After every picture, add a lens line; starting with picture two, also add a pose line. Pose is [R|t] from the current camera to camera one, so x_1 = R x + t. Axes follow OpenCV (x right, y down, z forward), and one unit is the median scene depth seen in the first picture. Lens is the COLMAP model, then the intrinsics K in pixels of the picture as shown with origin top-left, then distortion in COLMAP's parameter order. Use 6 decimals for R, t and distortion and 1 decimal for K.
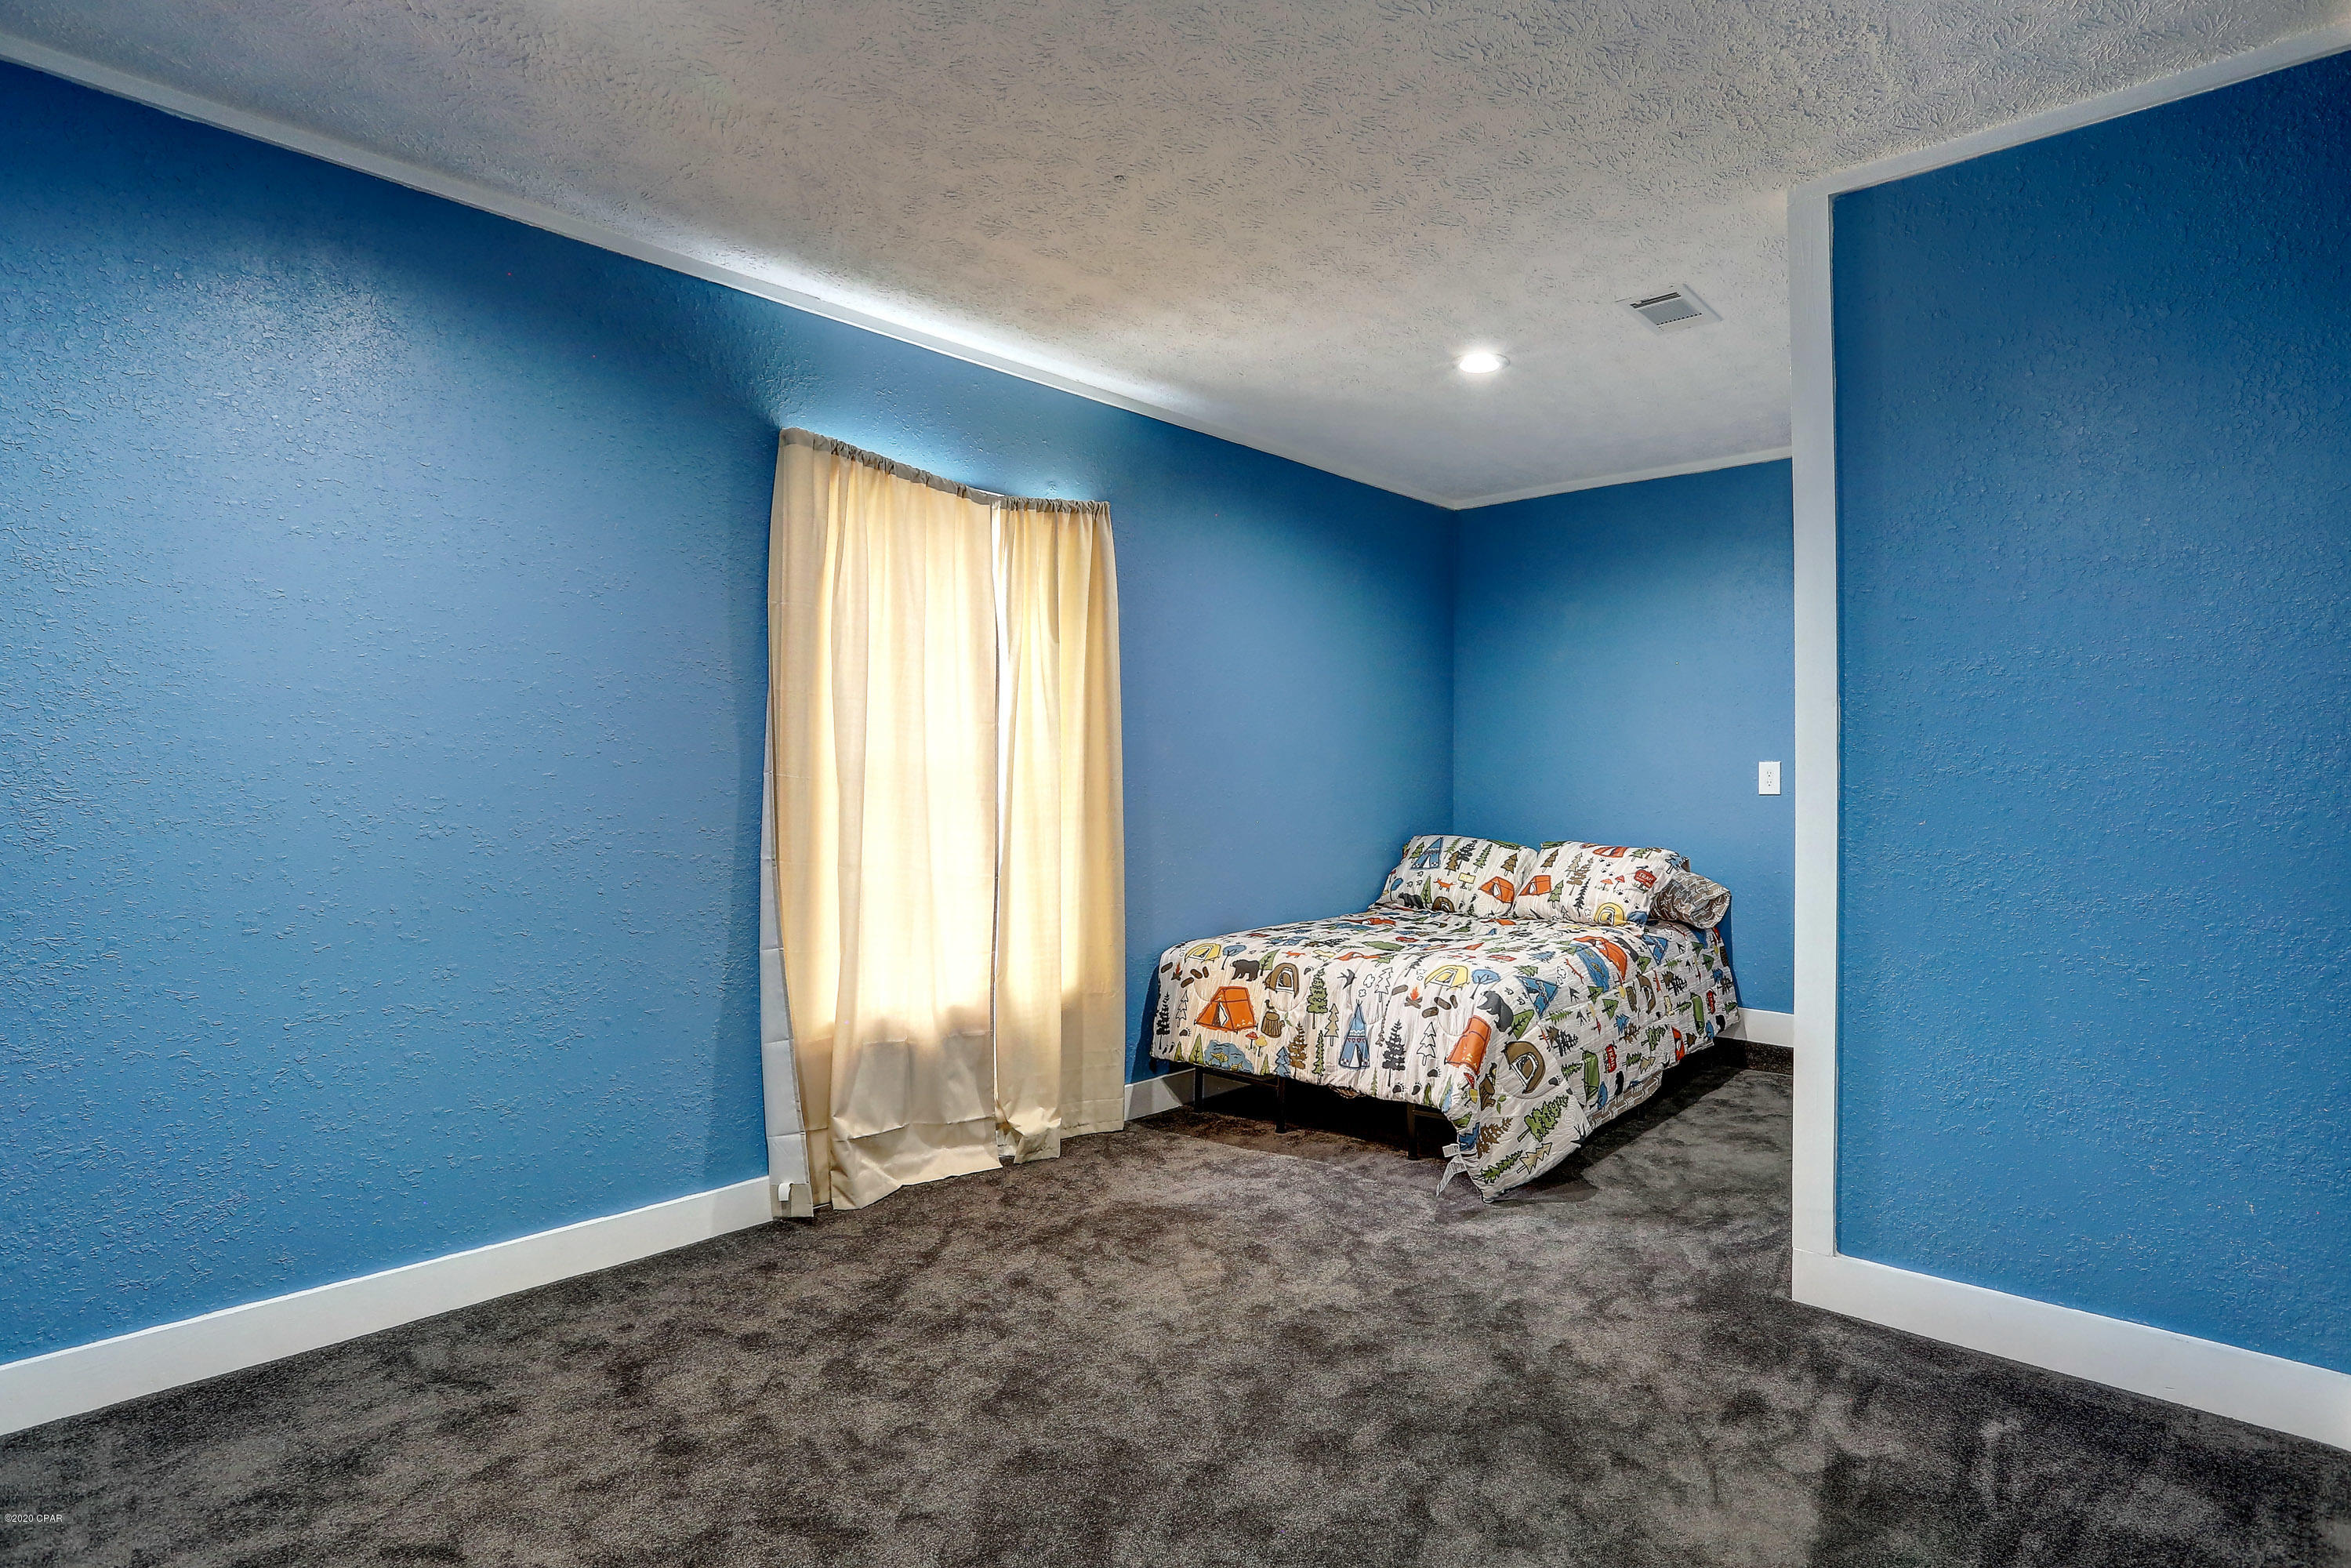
lens RADIAL K [[881.4, 0, 1175.5], [0, 881.4, 784.0], [0, 0, 1]] dist [-0.035337, 0.000113]
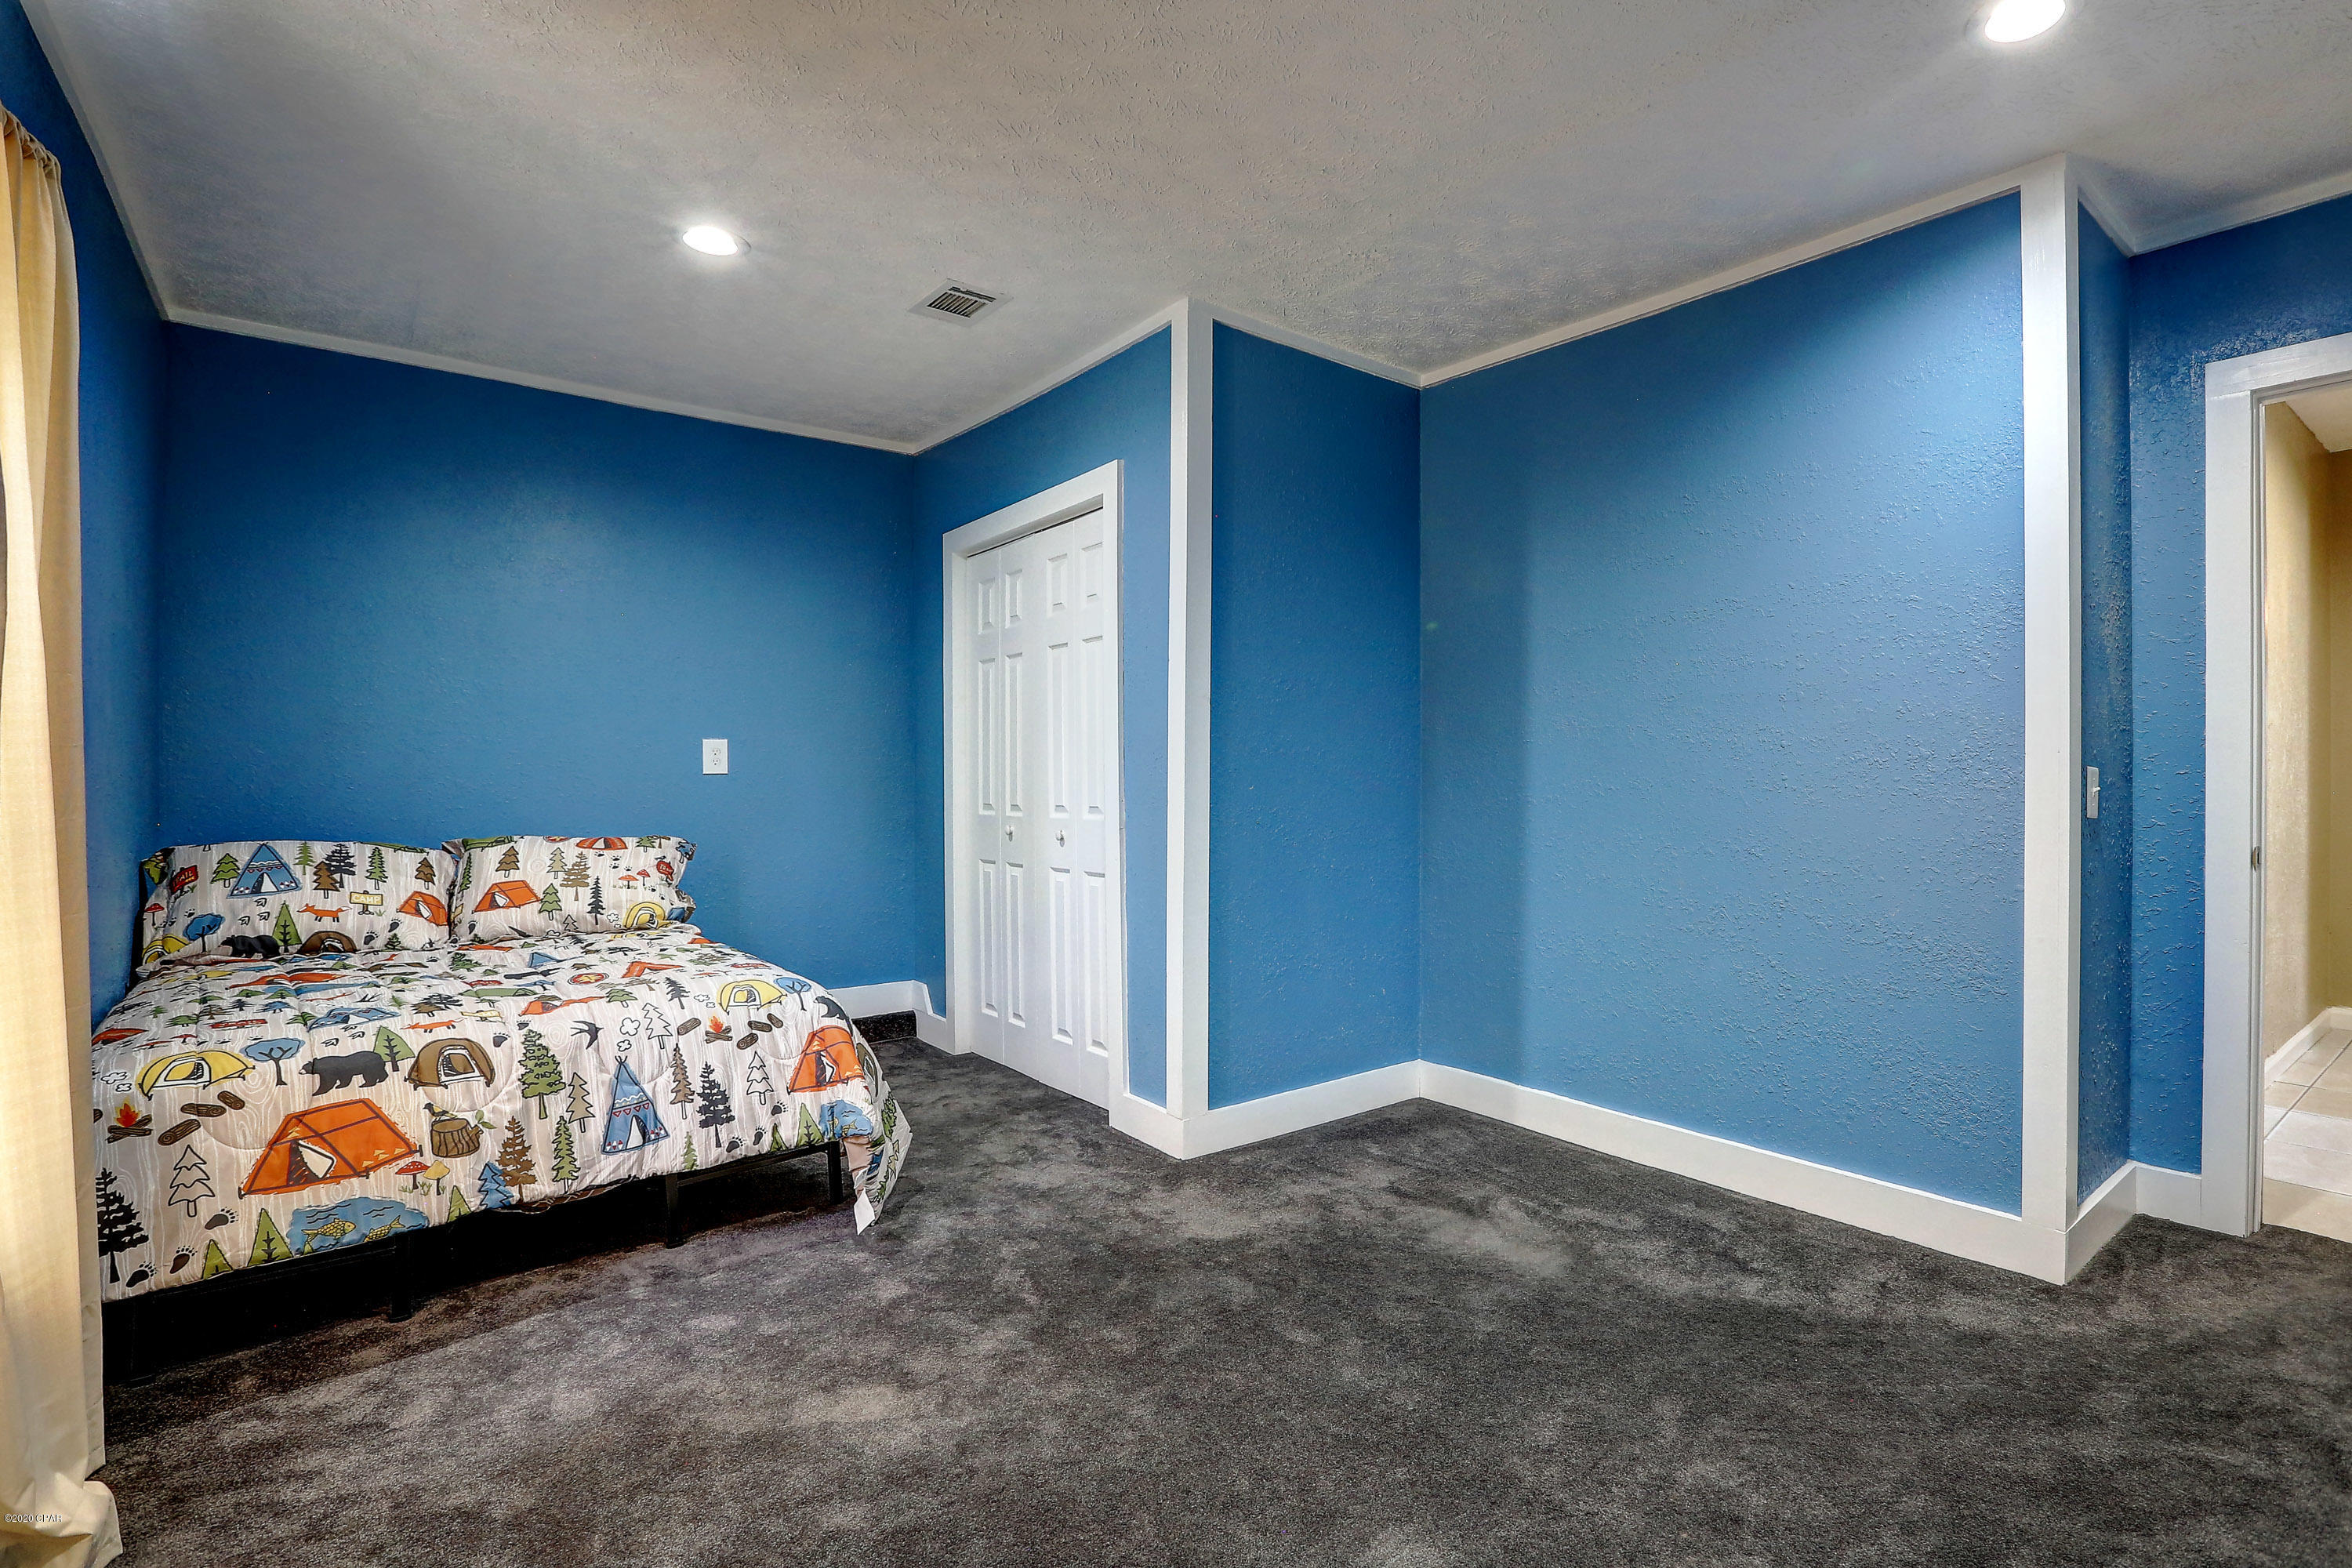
lens RADIAL K [[1069.2, 0, 1164.5], [0, 1069.2, 781.2], [0, 0, 1]] dist [-0.059198, 0.023758]
pose [[0.319468, -0.010686, 0.947537, -0.423089], [-0.003578, 0.999916, 0.012483, 0.006074], [-0.947590, -0.007378, 0.319402, 0.271851]]
